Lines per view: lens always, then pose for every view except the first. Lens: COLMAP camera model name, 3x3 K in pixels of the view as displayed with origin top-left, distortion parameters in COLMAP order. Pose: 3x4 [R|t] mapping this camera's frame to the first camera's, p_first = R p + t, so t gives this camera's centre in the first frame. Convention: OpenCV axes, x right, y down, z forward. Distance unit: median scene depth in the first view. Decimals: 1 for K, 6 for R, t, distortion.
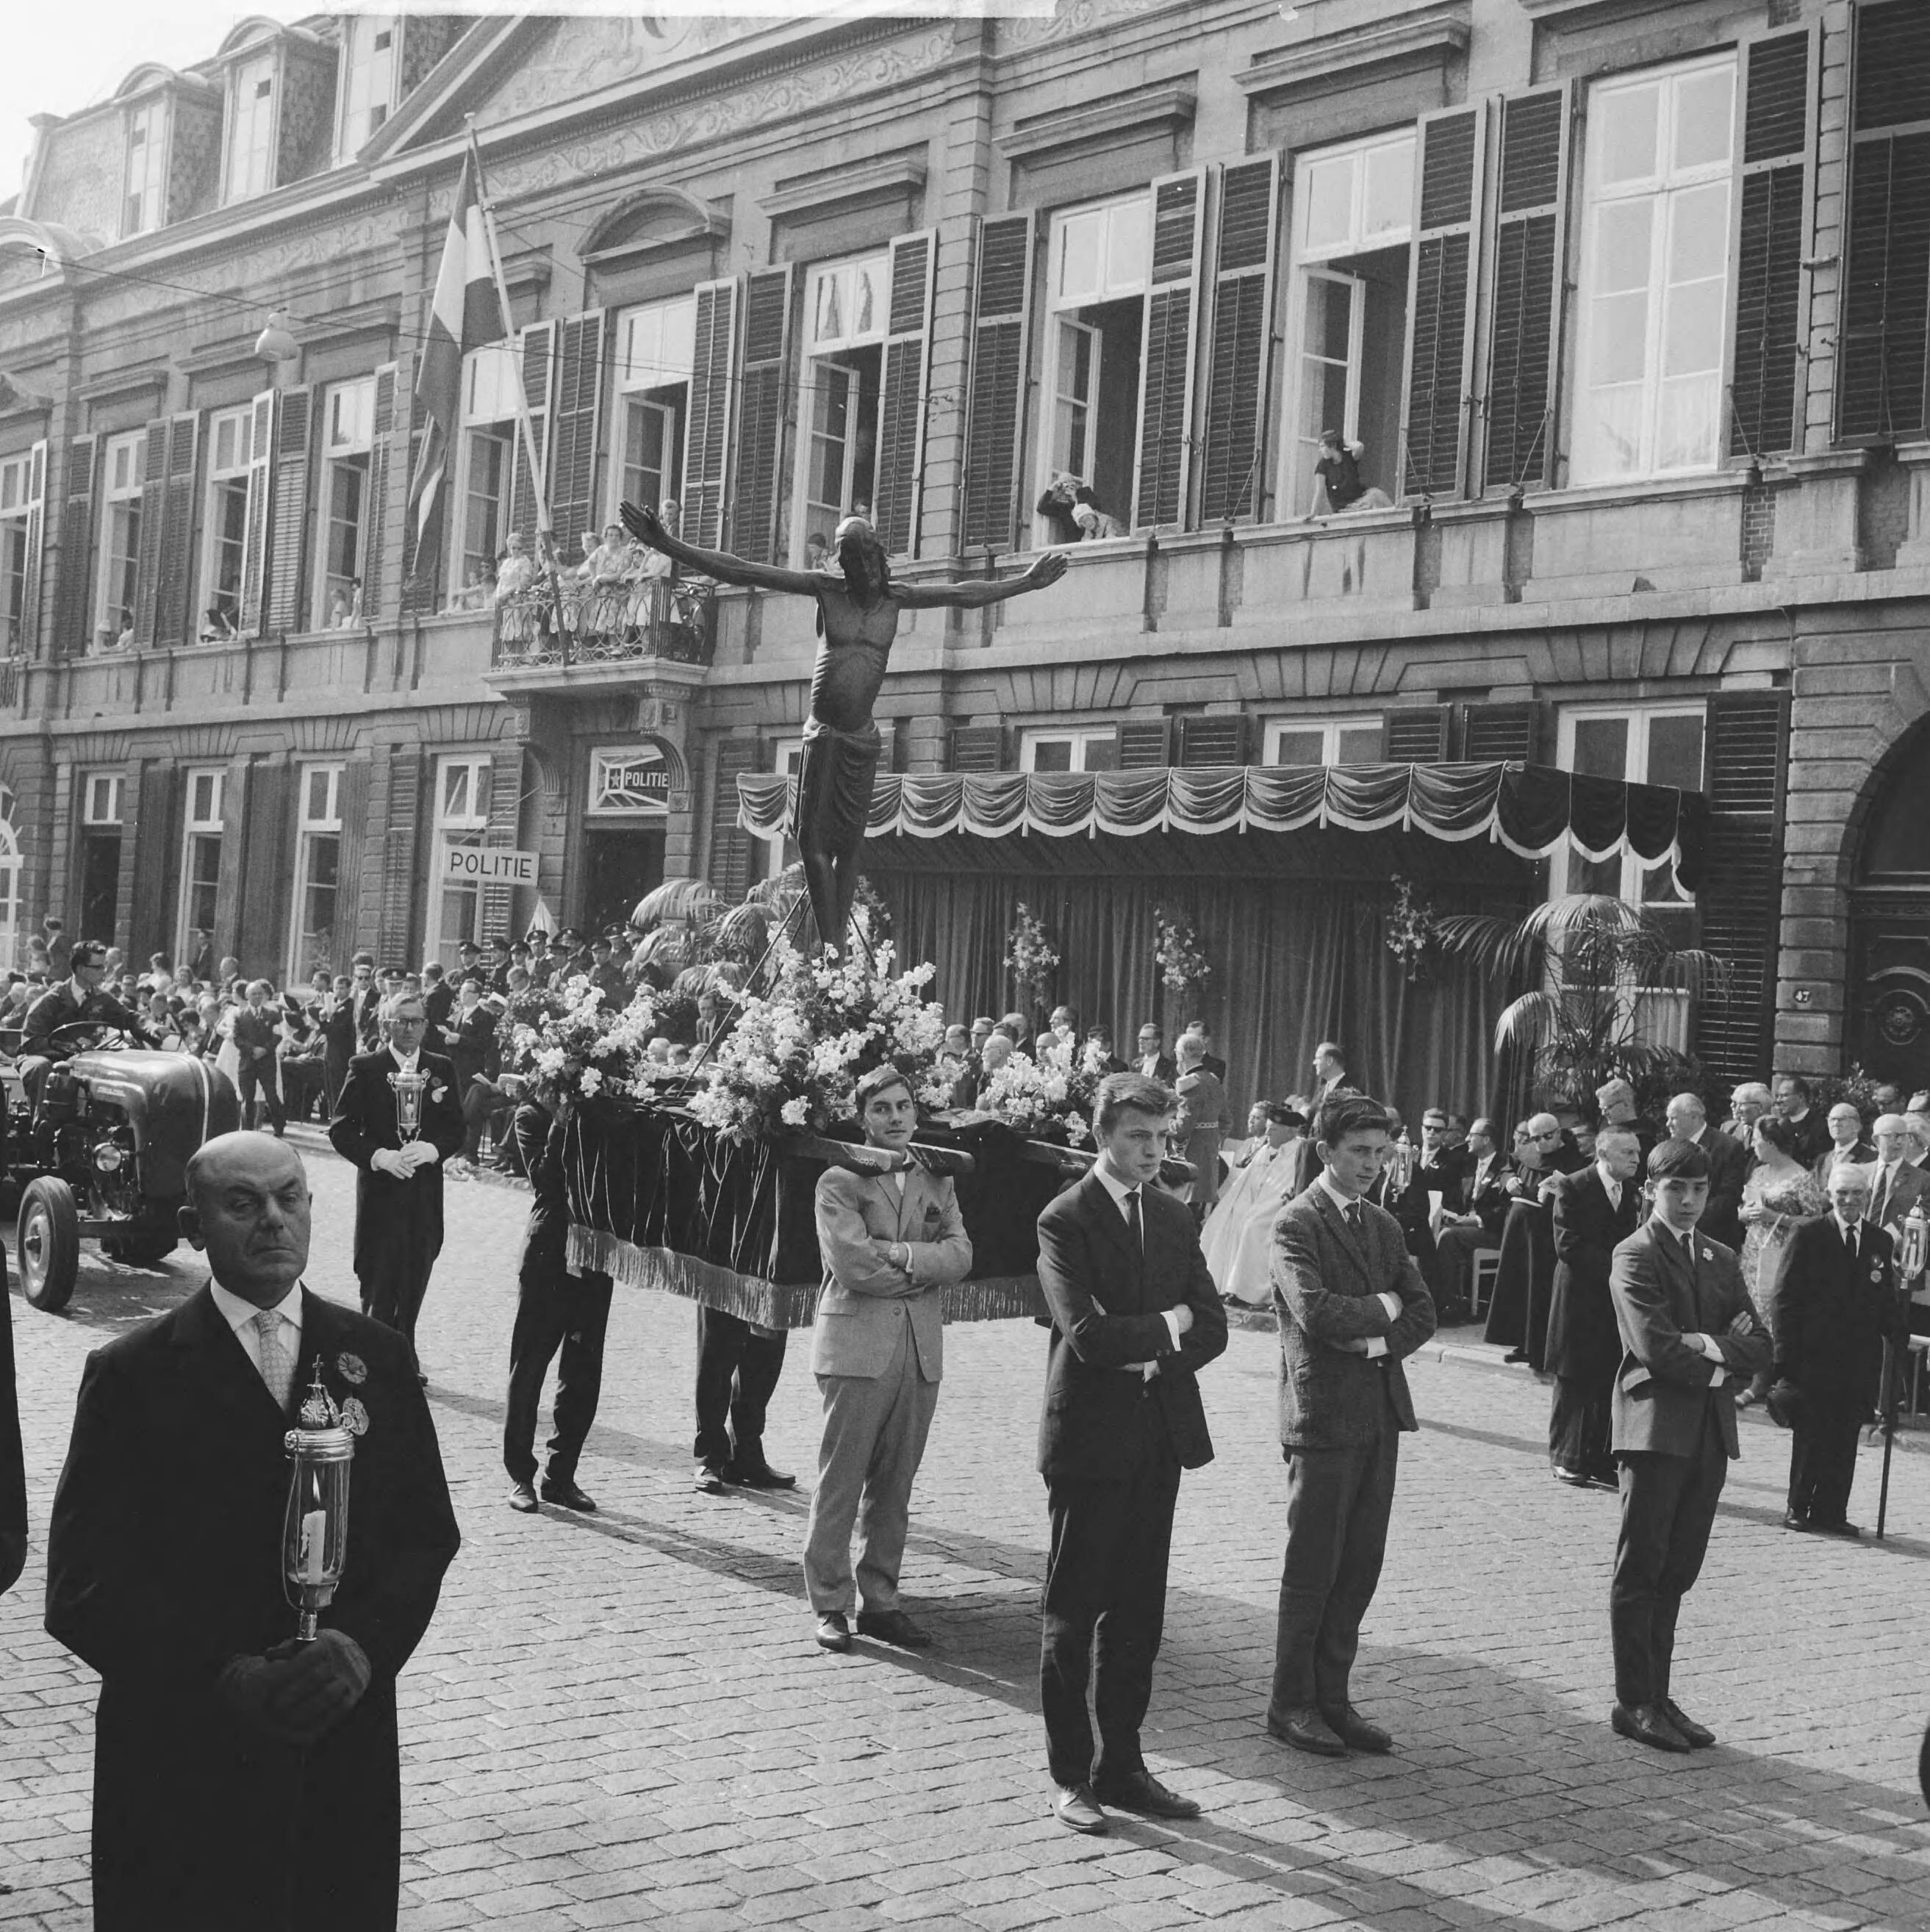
lens RADIAL K [[2812.3, 0, 969.5], [0, 2812.3, 926.2], [0, 0, 1]] dist [0.004281, -0.048495]
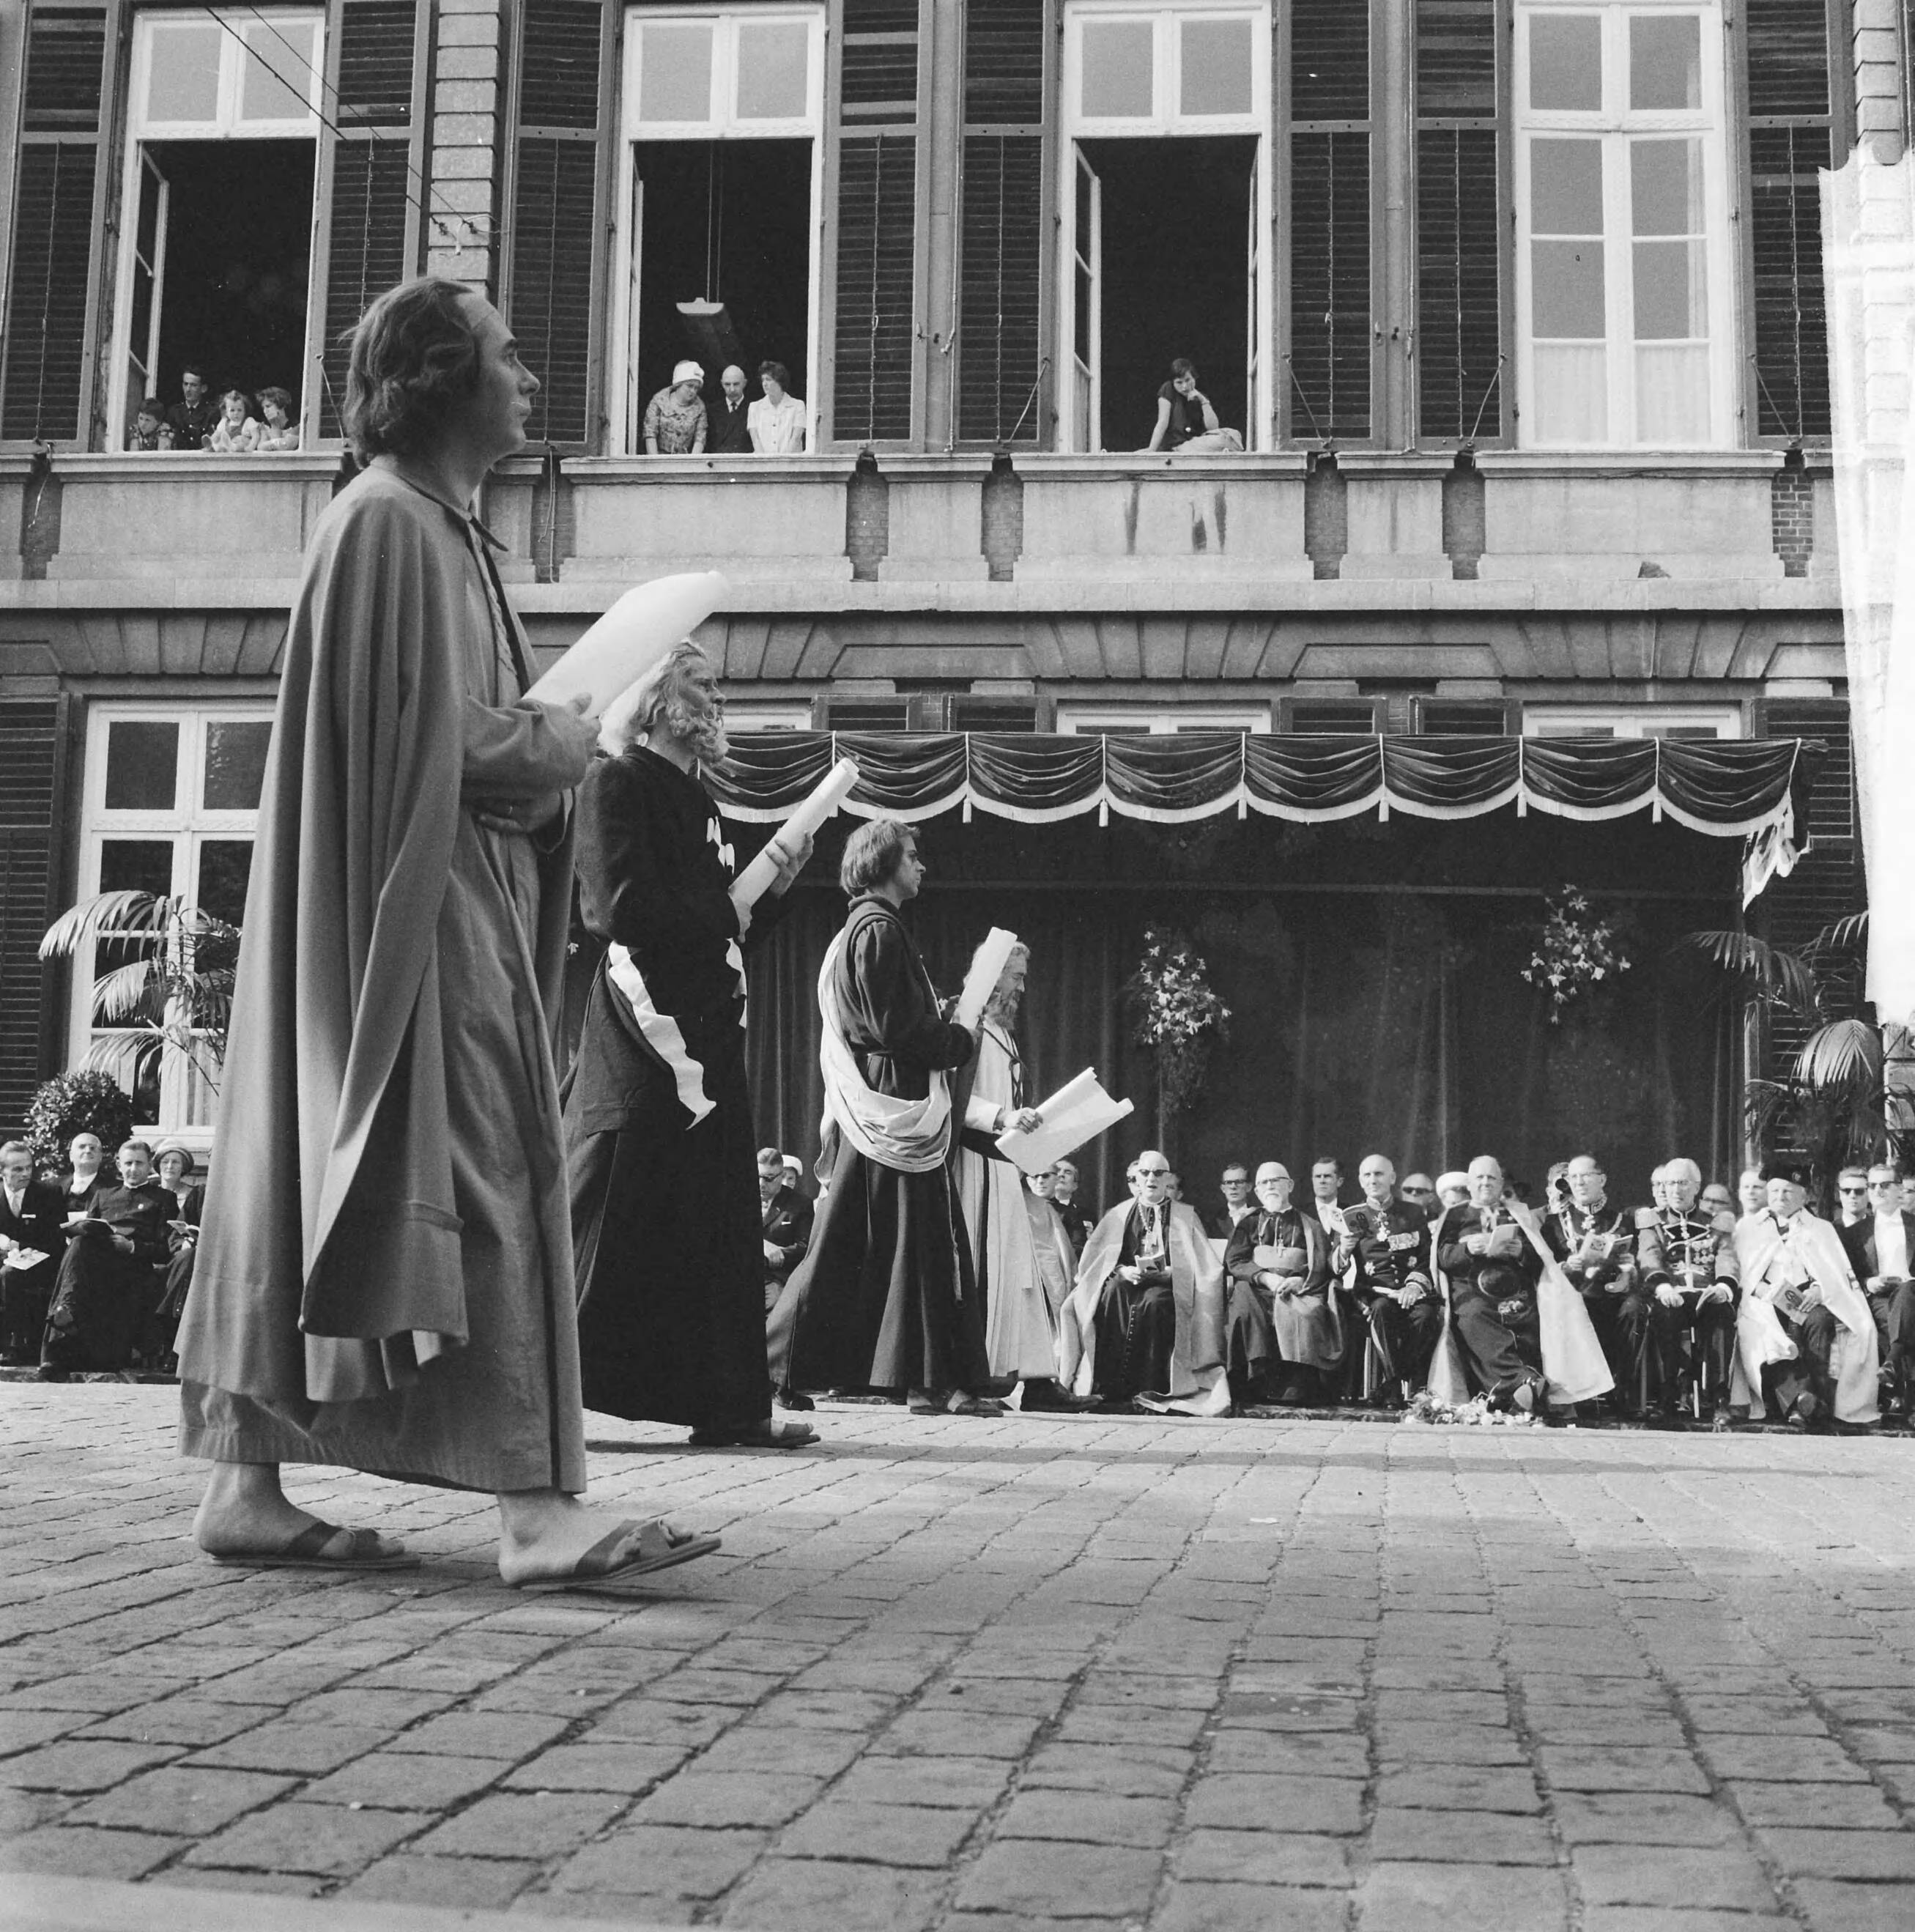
lens RADIAL K [[2769.5, 0, 981.1], [0, 2769.5, 965.9], [0, 0, 1]] dist [0.028893, -0.233656]
pose [[0.728519, 0.043006, 0.683674, -0.380077], [0.006328, 0.997562, -0.069494, 0.043847], [-0.684996, 0.054954, 0.726471, 0.426723]]
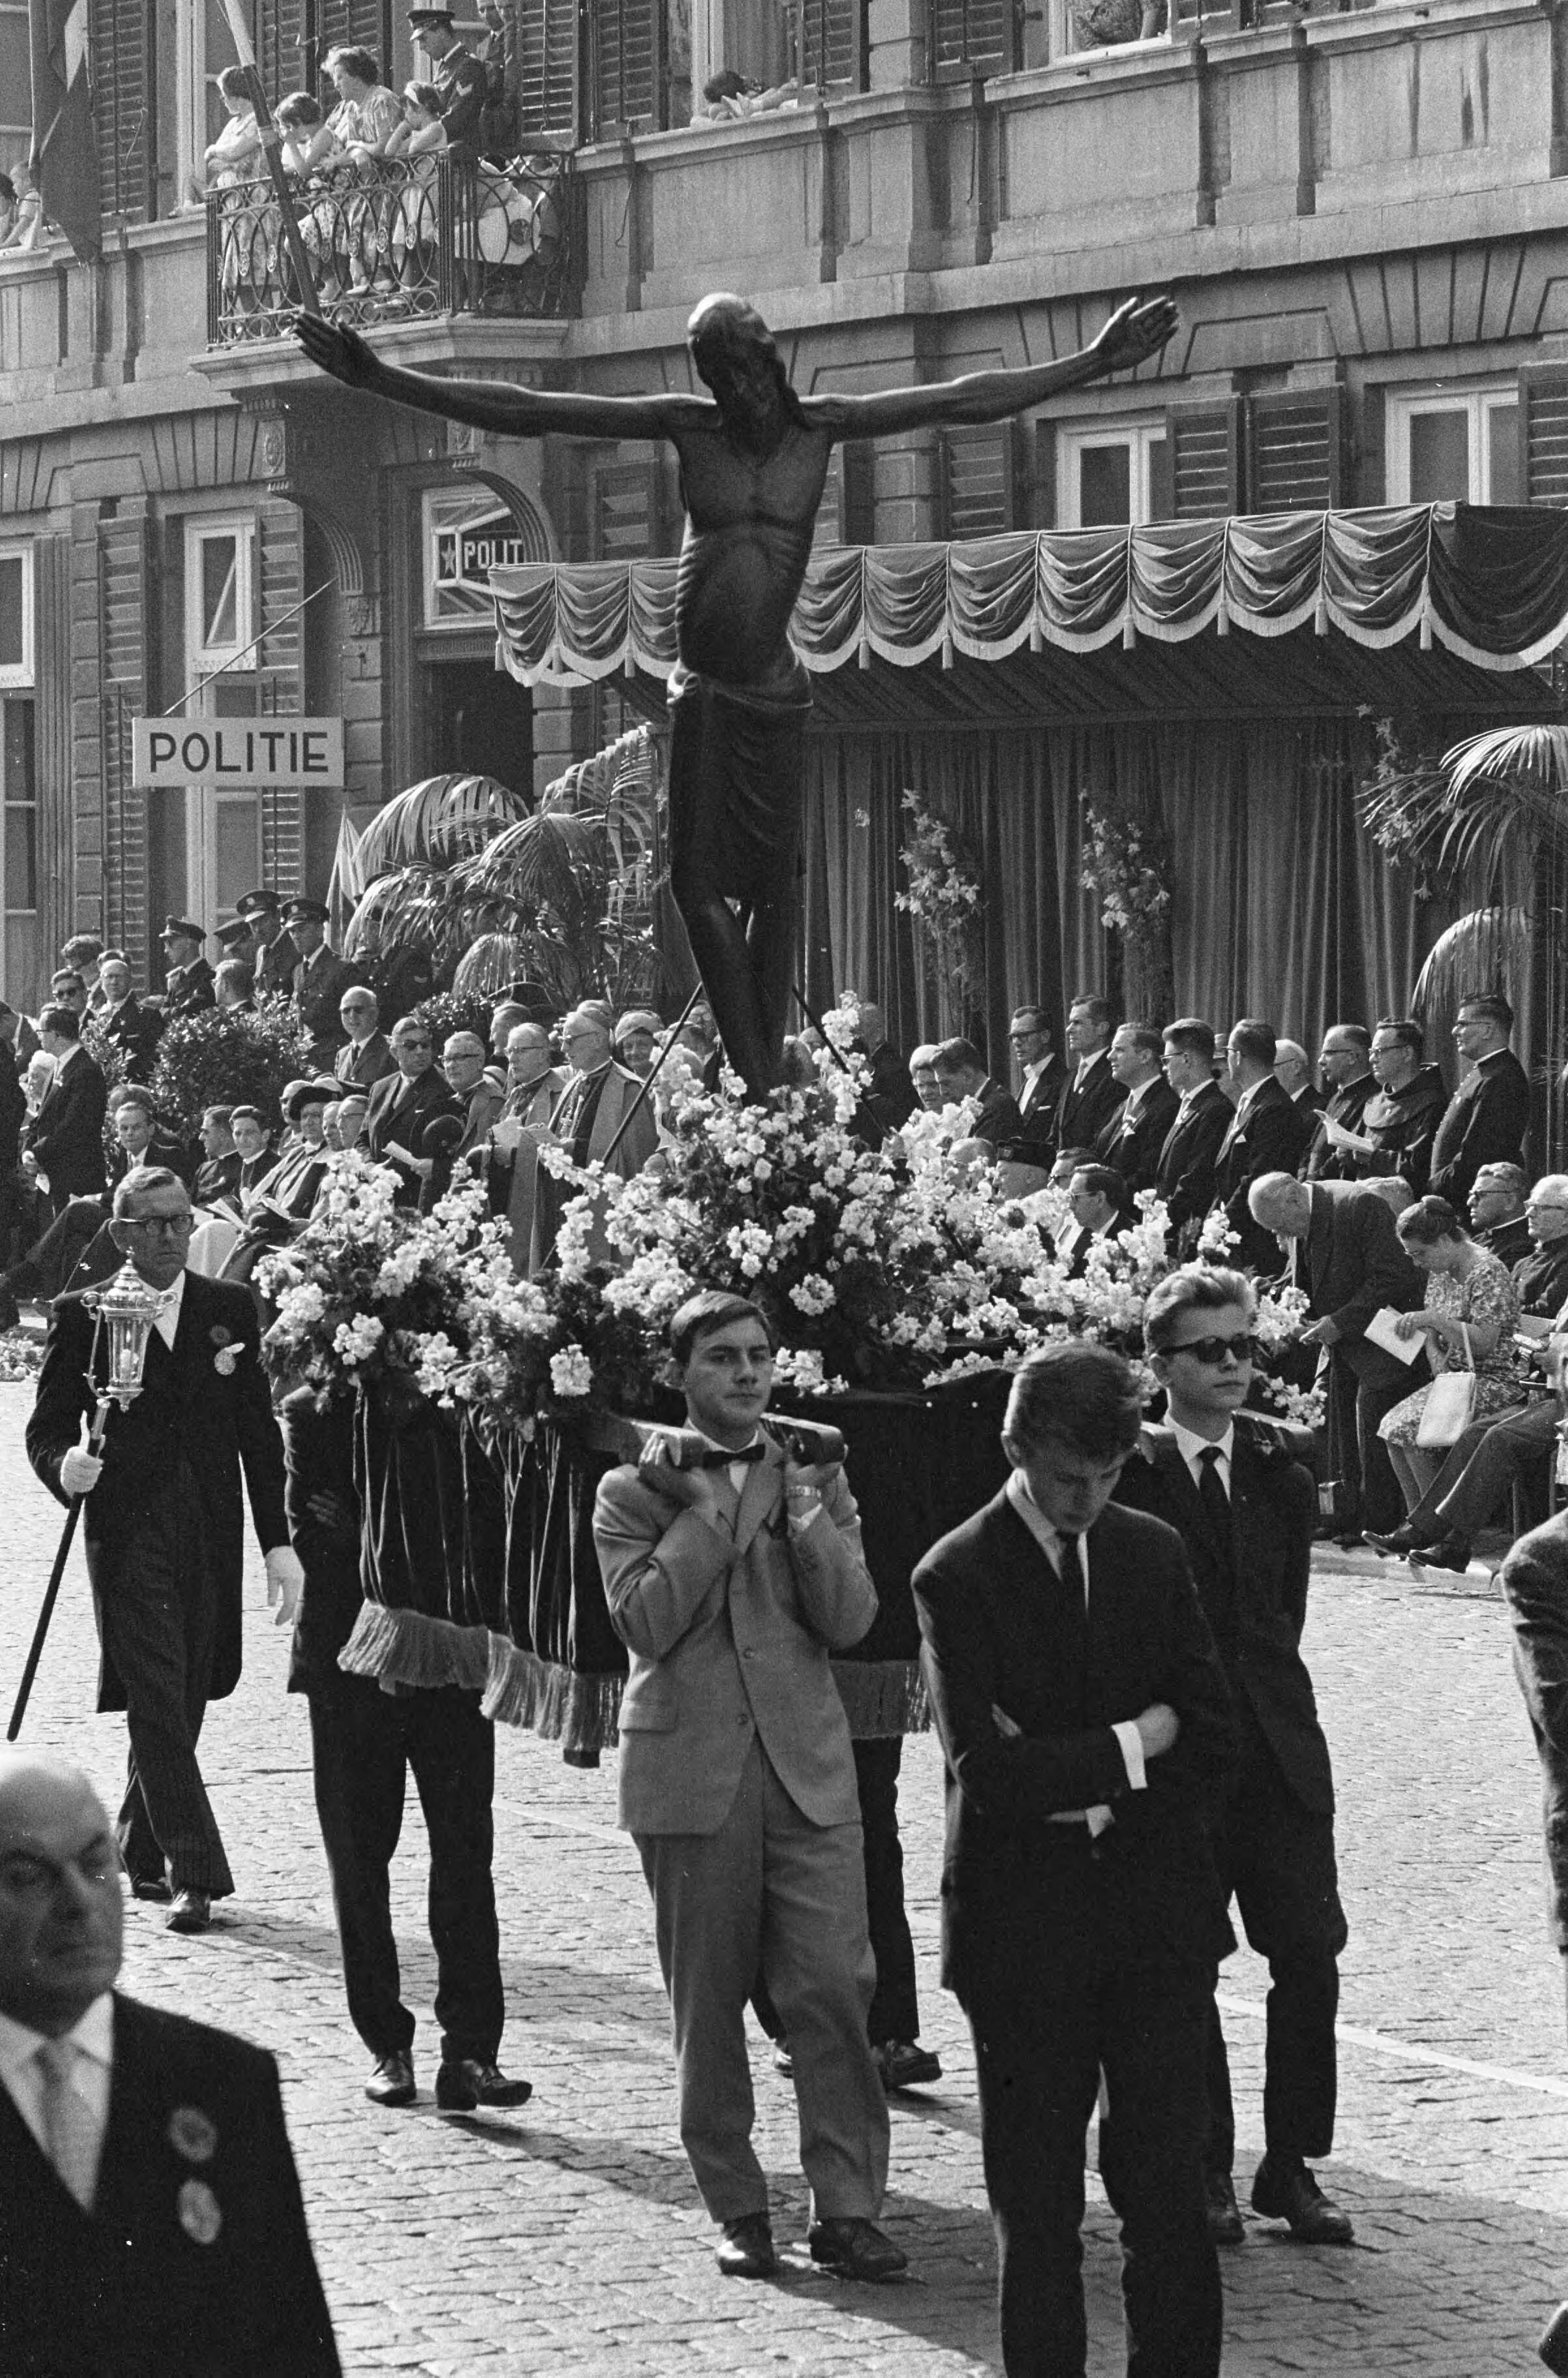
lens RADIAL K [[9476.7, 0, 784.0], [0, 9476.7, 1189.0], [0, 0, 1]] dist [-0.112751, 1.912673]
pose [[0.958907, -0.063227, -0.276584, 0.422773], [0.077322, 0.996190, 0.040344, -0.006177], [0.272980, -0.060072, 0.960142, -0.626637]]
